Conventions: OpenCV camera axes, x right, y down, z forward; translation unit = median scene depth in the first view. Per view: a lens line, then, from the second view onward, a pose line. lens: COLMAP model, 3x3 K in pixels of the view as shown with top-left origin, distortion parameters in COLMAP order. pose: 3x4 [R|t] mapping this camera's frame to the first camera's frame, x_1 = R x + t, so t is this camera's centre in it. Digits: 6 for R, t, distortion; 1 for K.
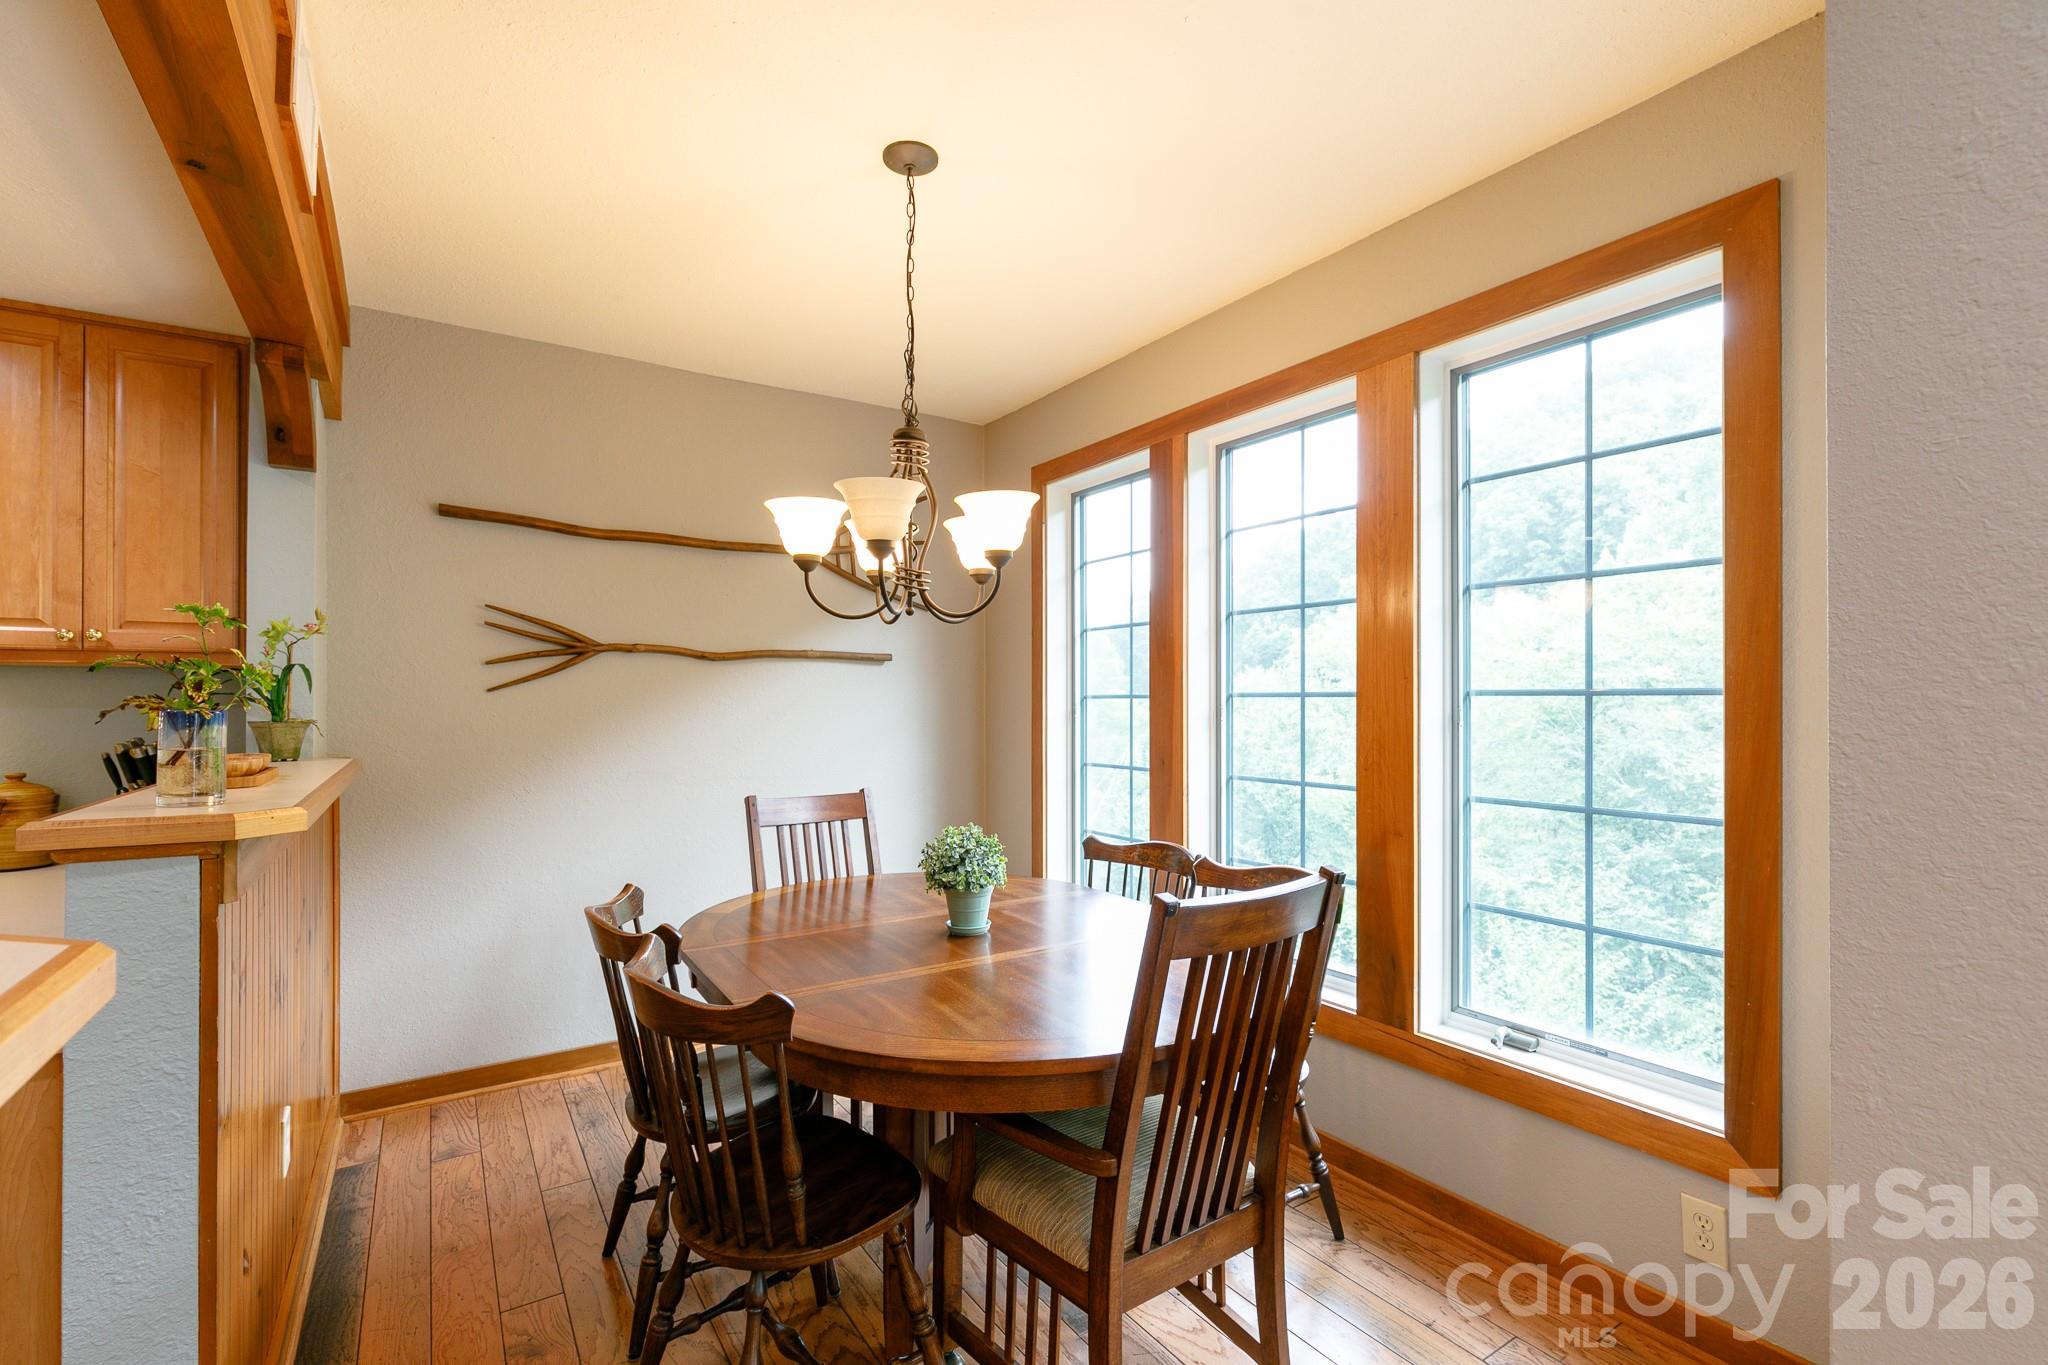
lens RADIAL K [[920.5, 0, 1014.6], [0, 920.5, 695.4], [0, 0, 1]] dist [0.004065, -0.001642]
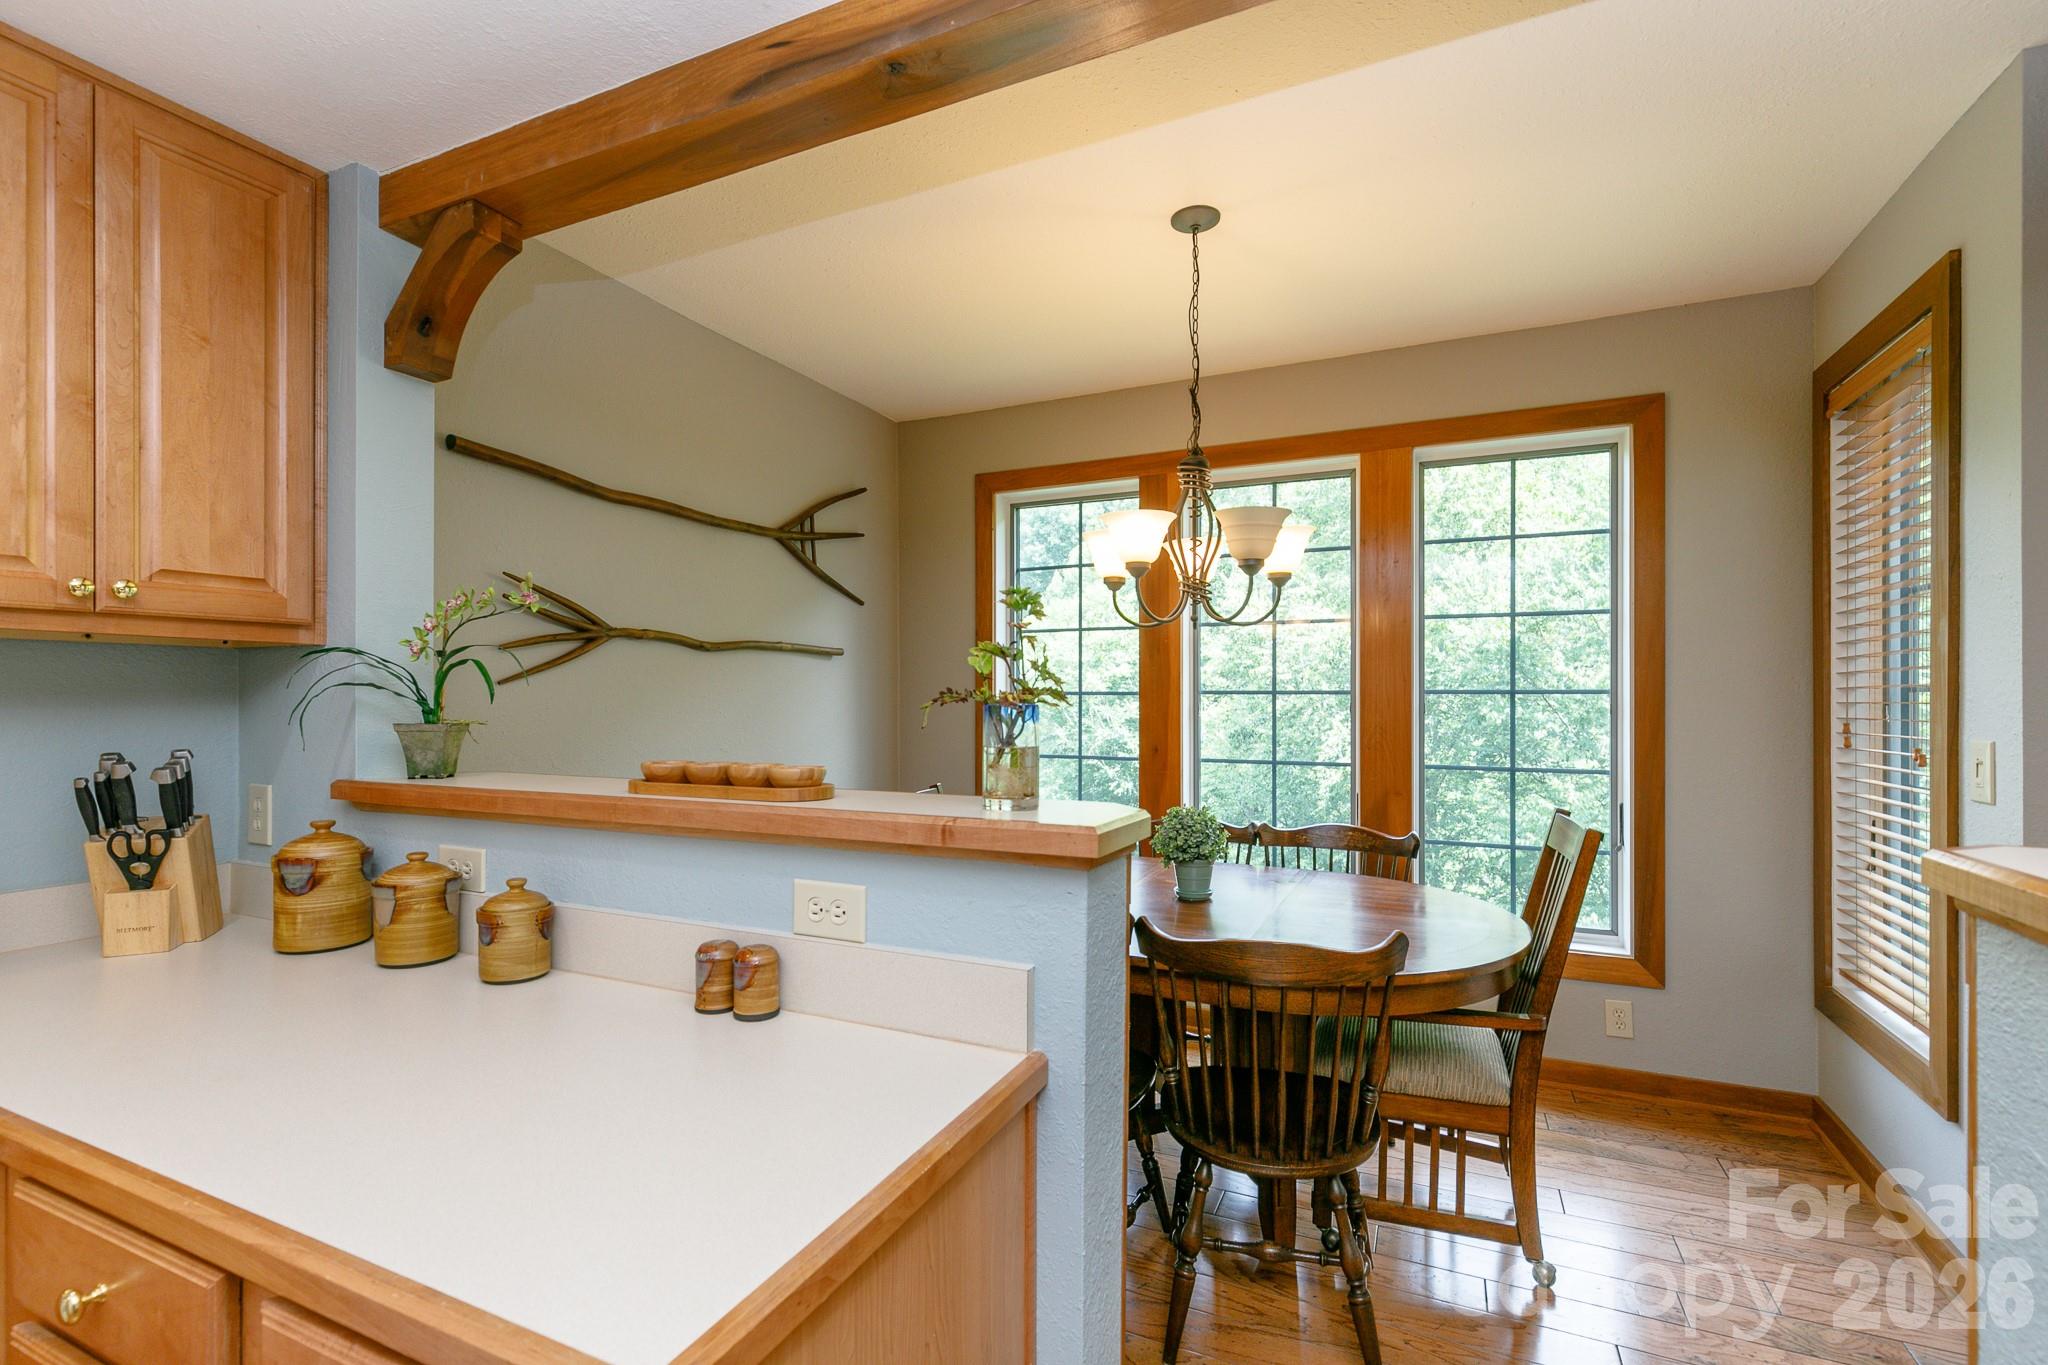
lens RADIAL K [[920.5, 0, 1029.6], [0, 920.5, 698.4], [0, 0, 1]] dist [0.004065, -0.001642]
pose [[0.833098, -0.000905, 0.553124, -0.807663], [-0.002818, 0.999979, 0.005880, 0.002866], [-0.553118, -0.006457, 0.833078, 0.131247]]
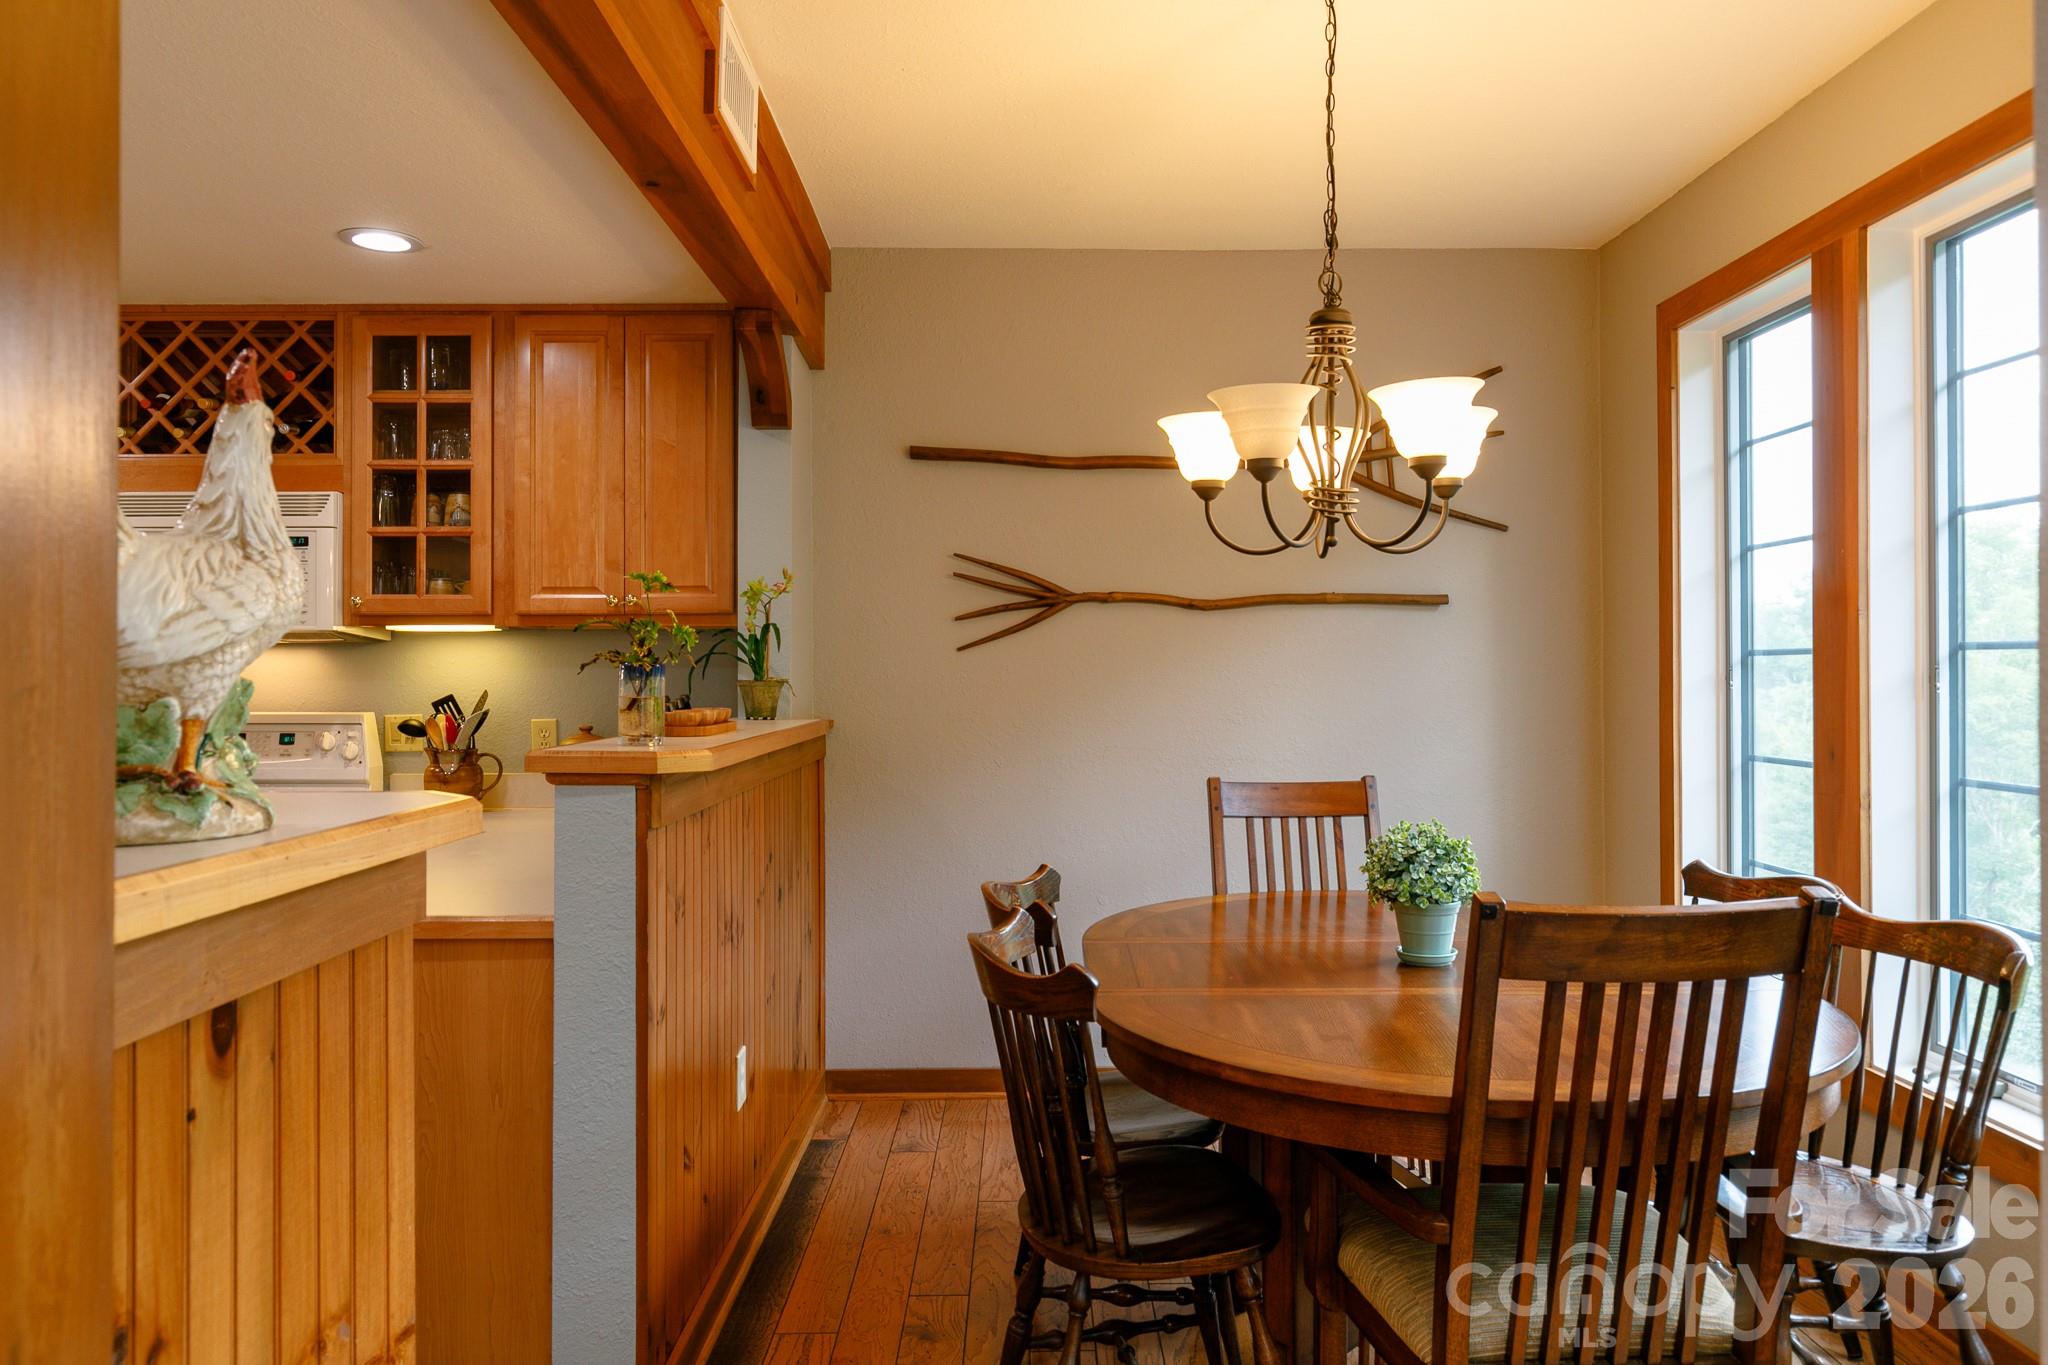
lens RADIAL K [[1383.5, 0, 1029.2], [0, 1383.5, 659.4], [0, 0, 1]] dist [-0.000526, -0.002906]
pose [[0.843419, -0.004711, -0.537235, 0.265674], [0.004261, 0.999989, -0.002079, 0.009491], [0.537239, -0.000536, 0.843430, -0.119791]]
